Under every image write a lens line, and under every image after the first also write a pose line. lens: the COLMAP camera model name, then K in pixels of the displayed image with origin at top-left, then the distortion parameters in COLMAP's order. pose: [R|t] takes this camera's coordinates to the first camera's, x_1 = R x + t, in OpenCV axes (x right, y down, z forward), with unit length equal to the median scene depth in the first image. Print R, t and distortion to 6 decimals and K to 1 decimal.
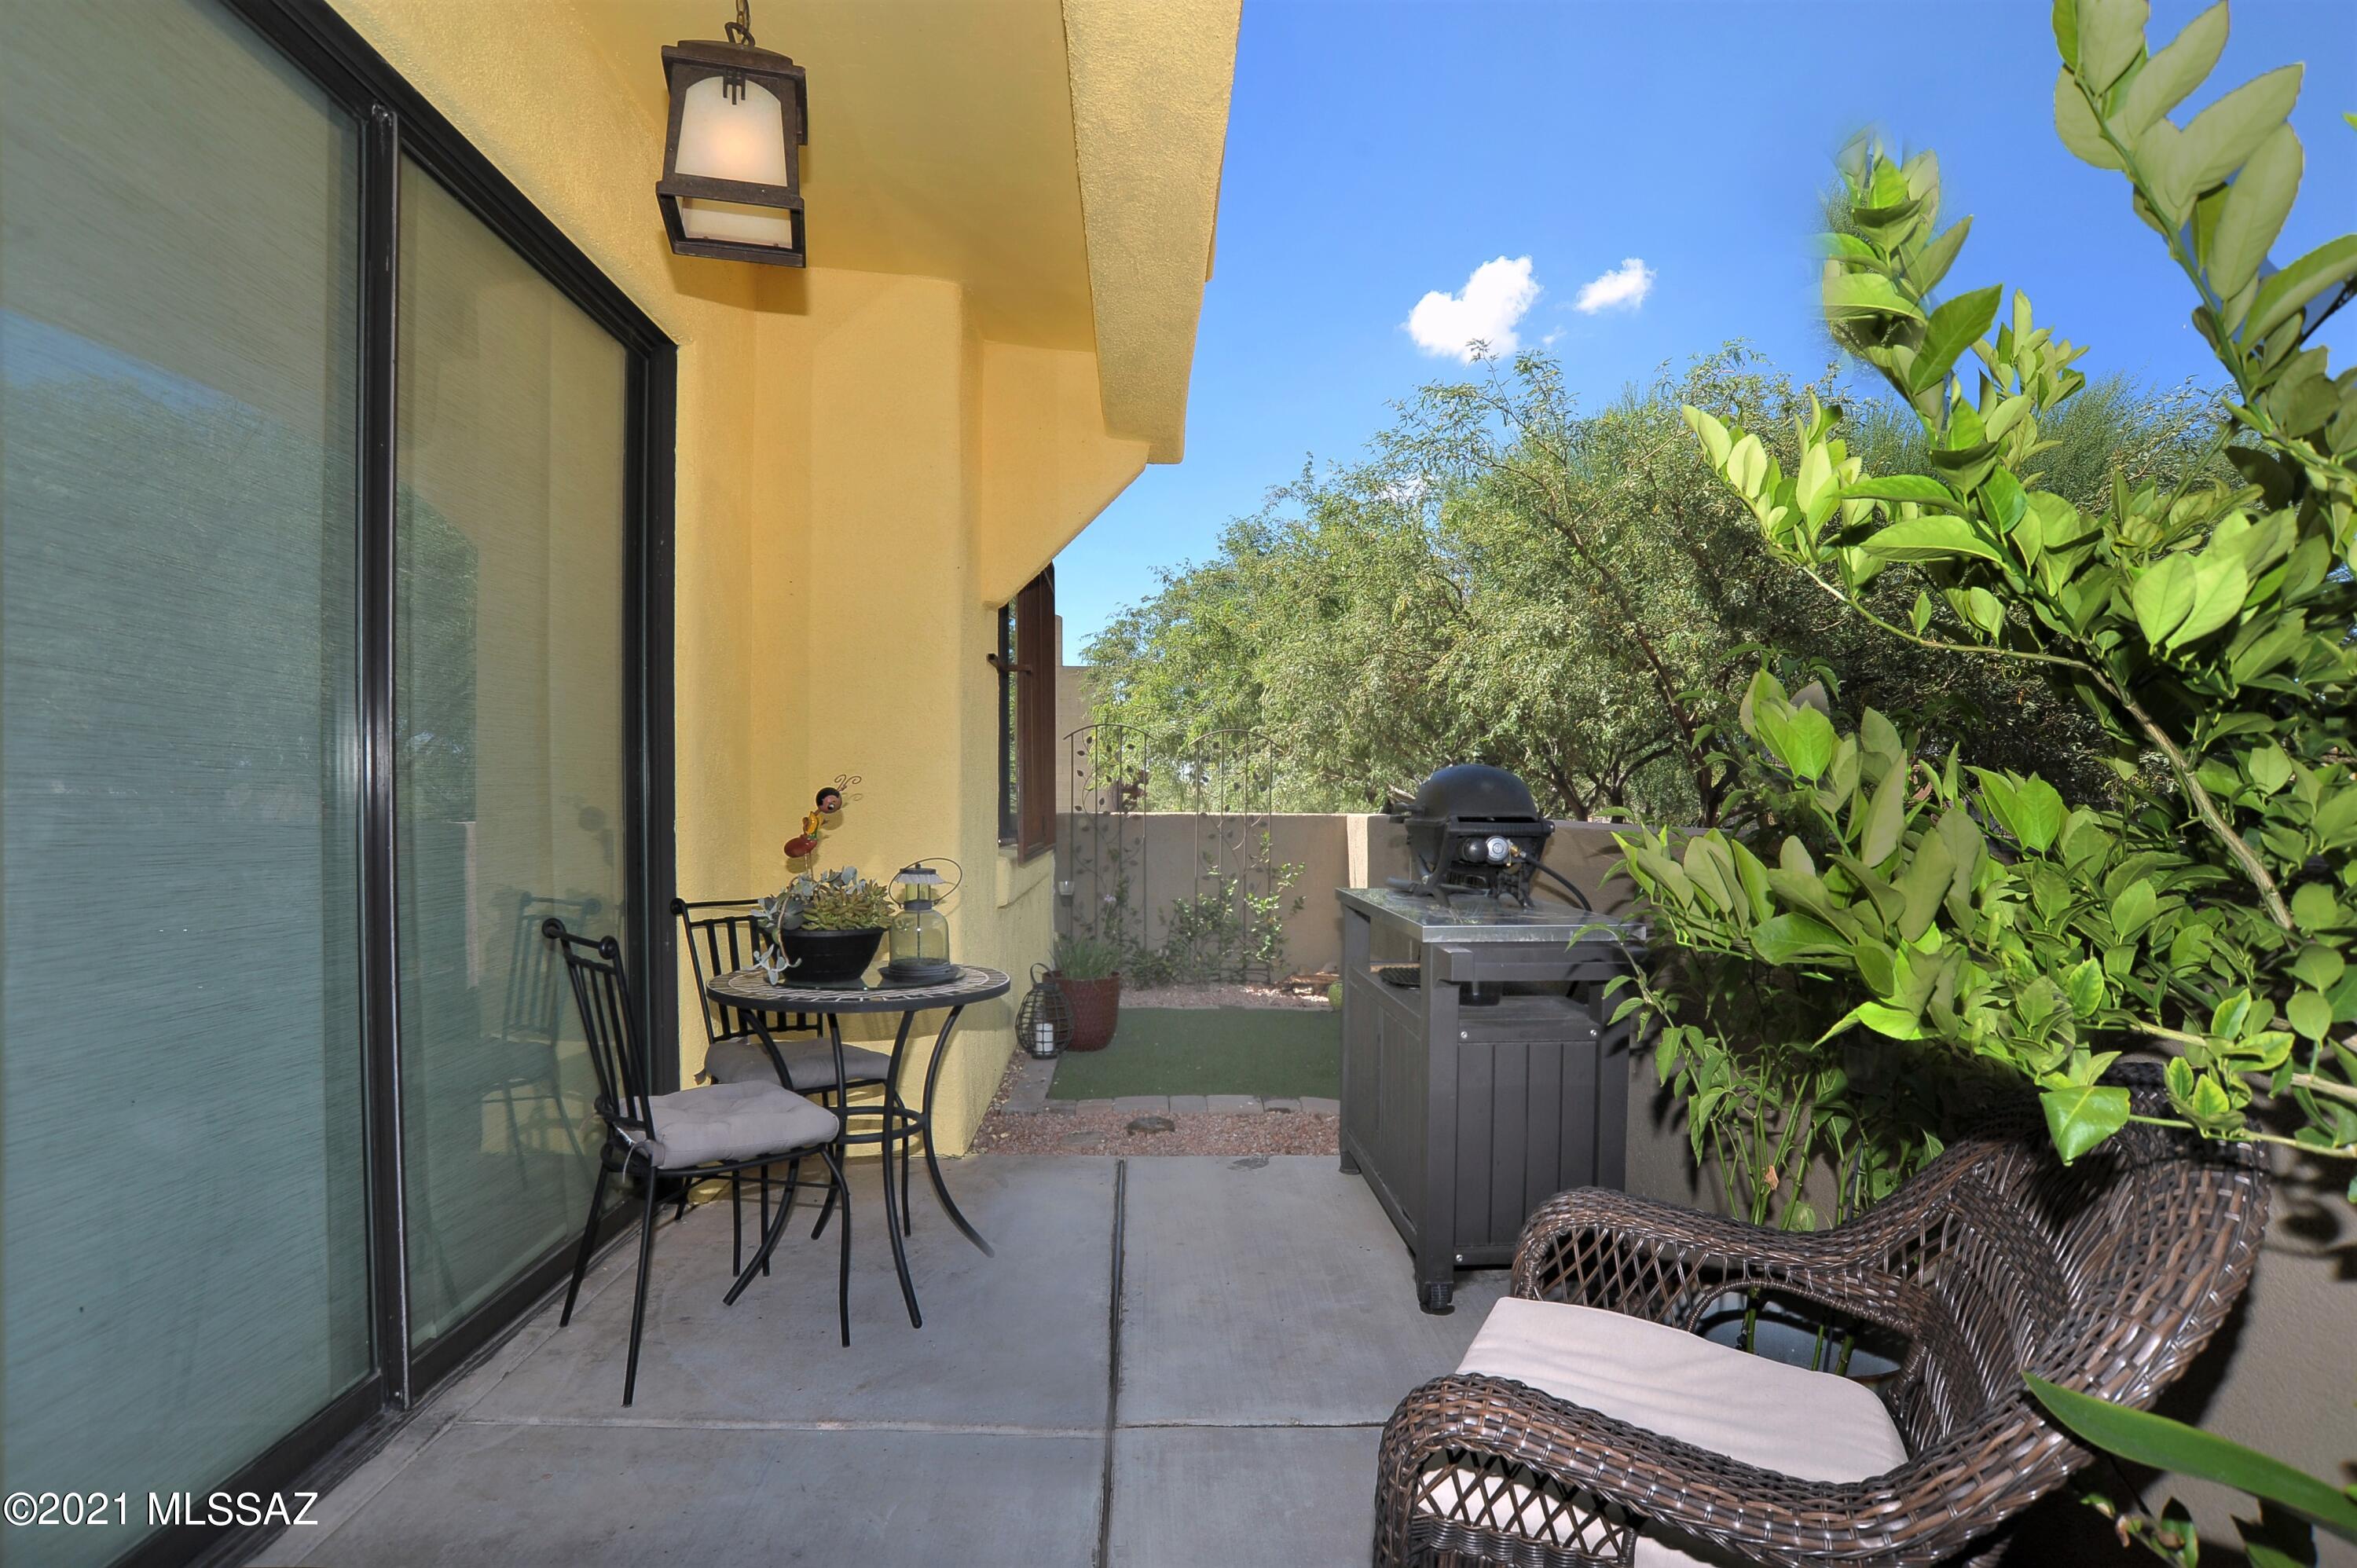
lens RADIAL K [[1190.8, 0, 1188.5], [0, 1190.8, 818.2], [0, 0, 1]] dist [-0.103963, 0.051704]
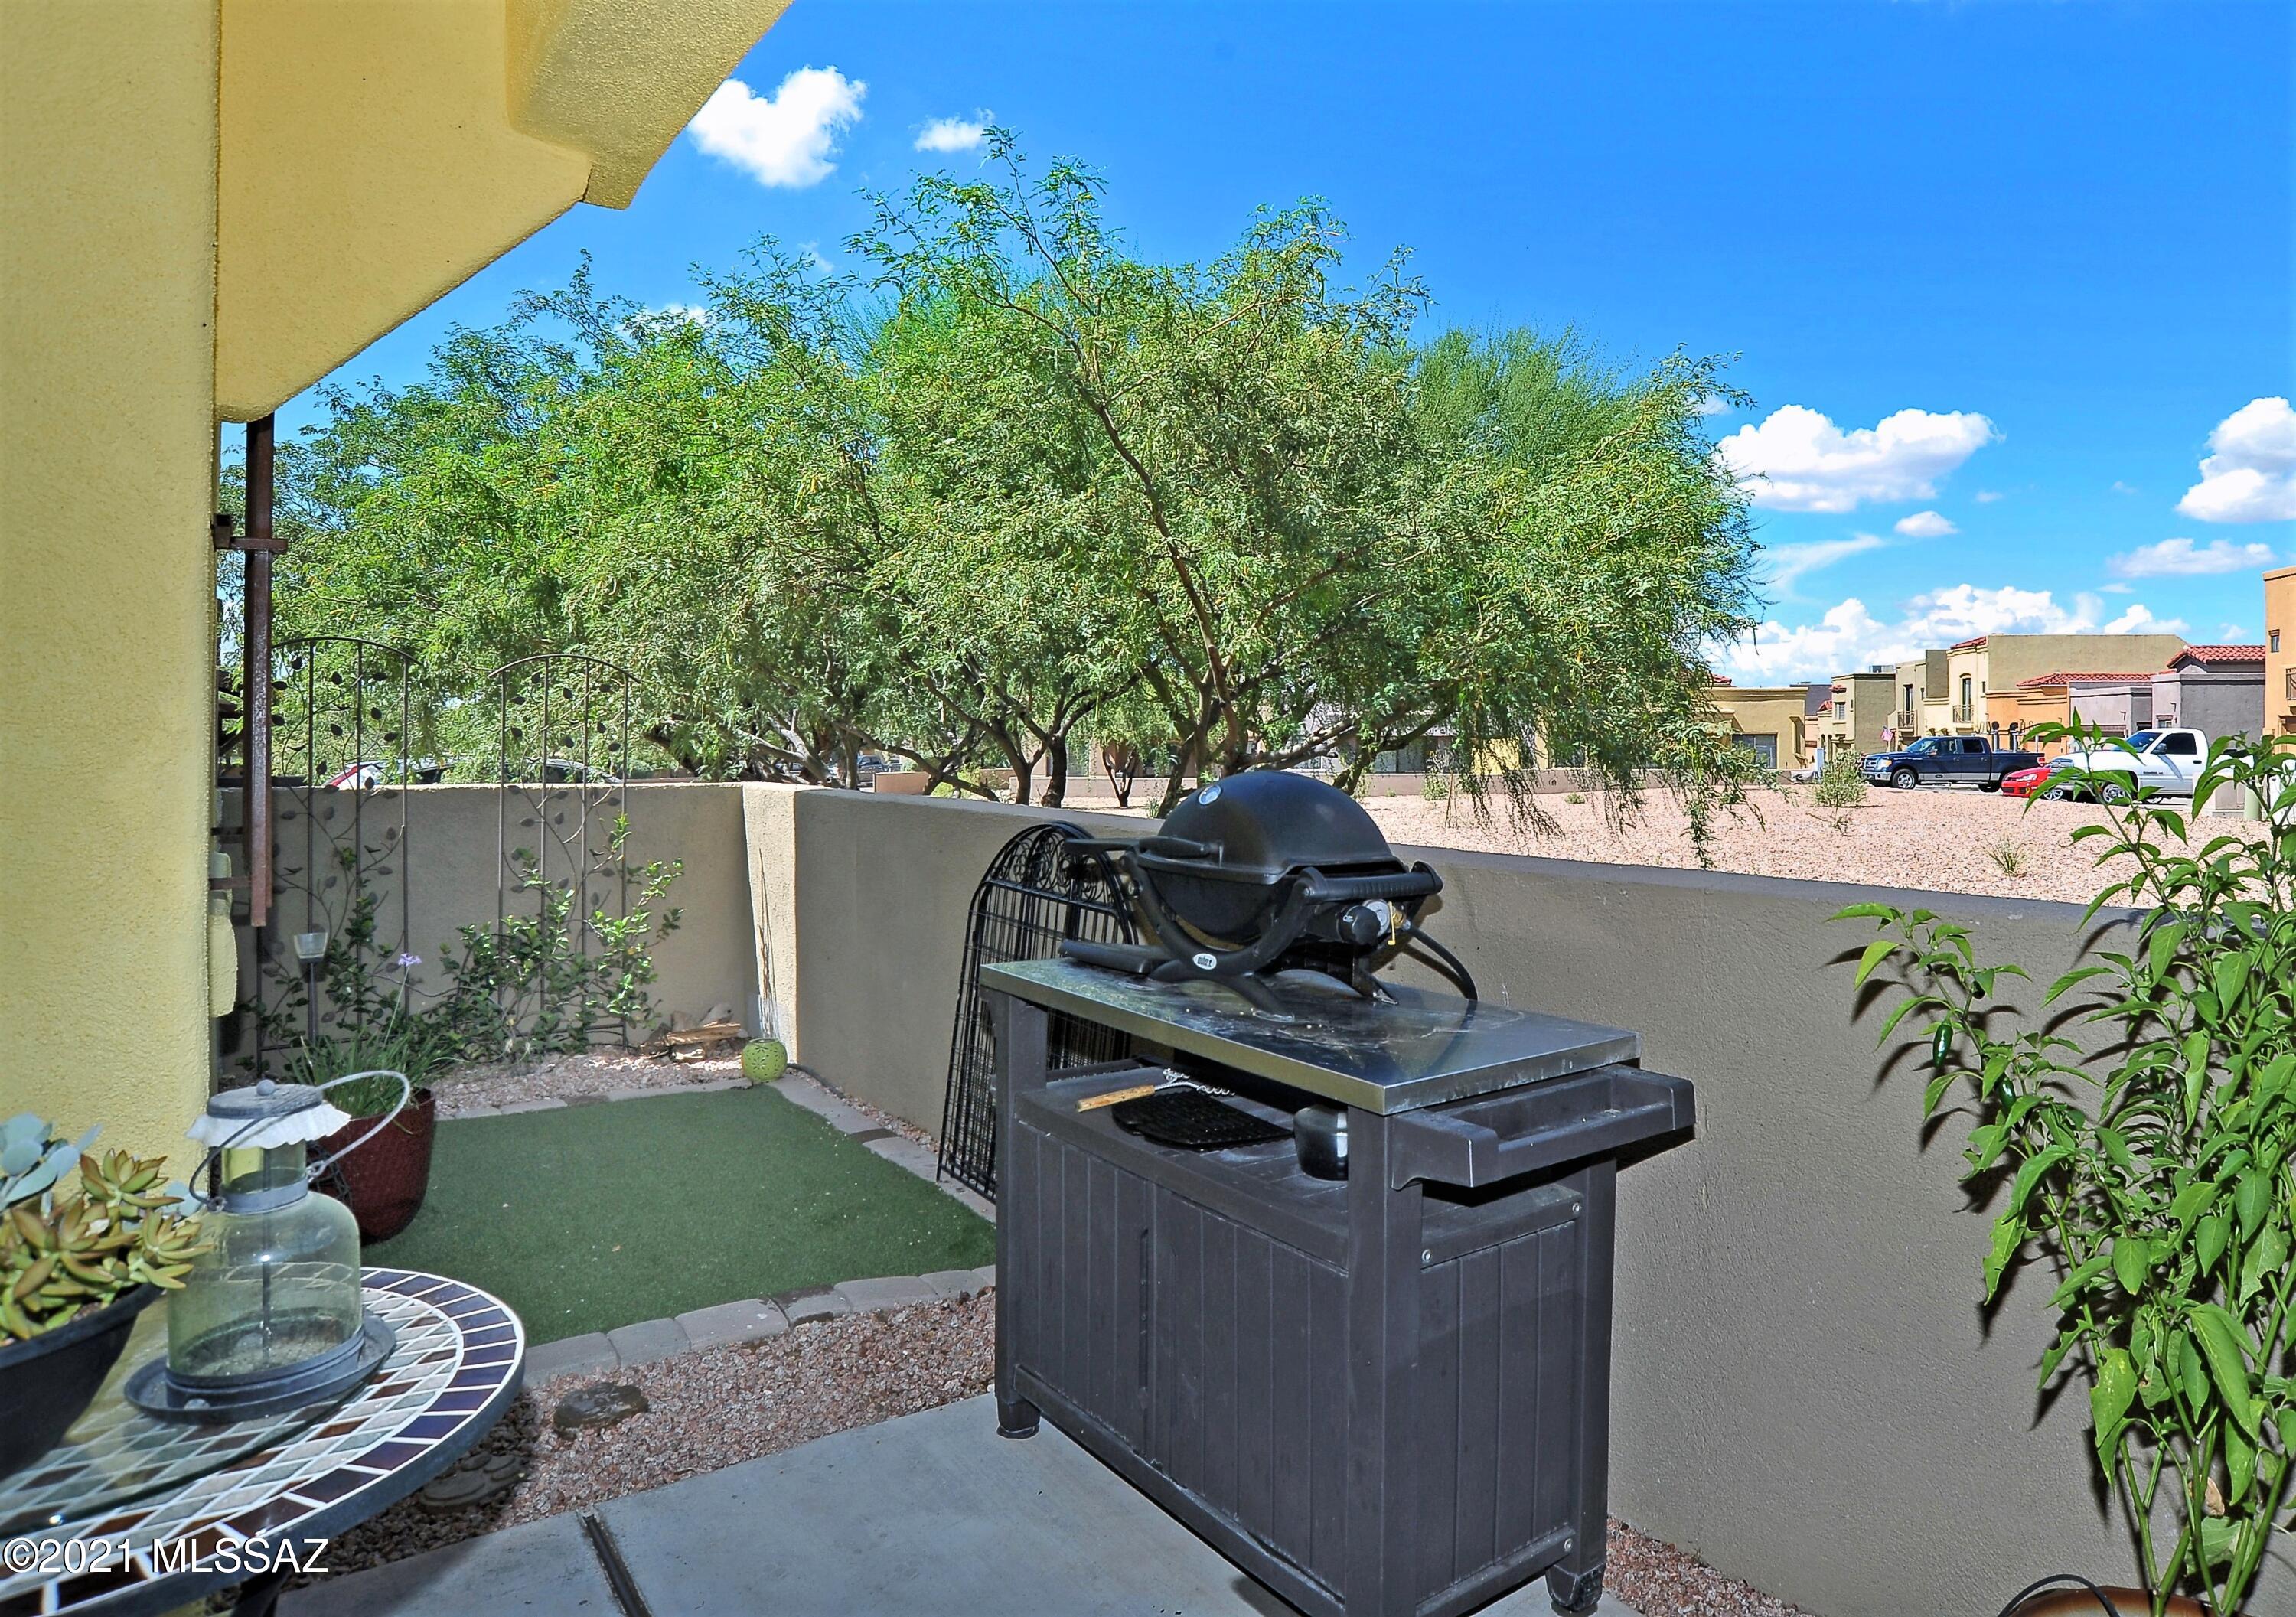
lens RADIAL K [[1298.0, 0, 1149.6], [0, 1298.0, 699.0], [0, 0, 1]] dist [-0.065911, 0.000715]
pose [[0.799632, 0.009687, 0.600413, -0.123643], [0.000835, 0.999851, -0.017243, -0.037990], [-0.600490, 0.014290, 0.799504, 0.266503]]
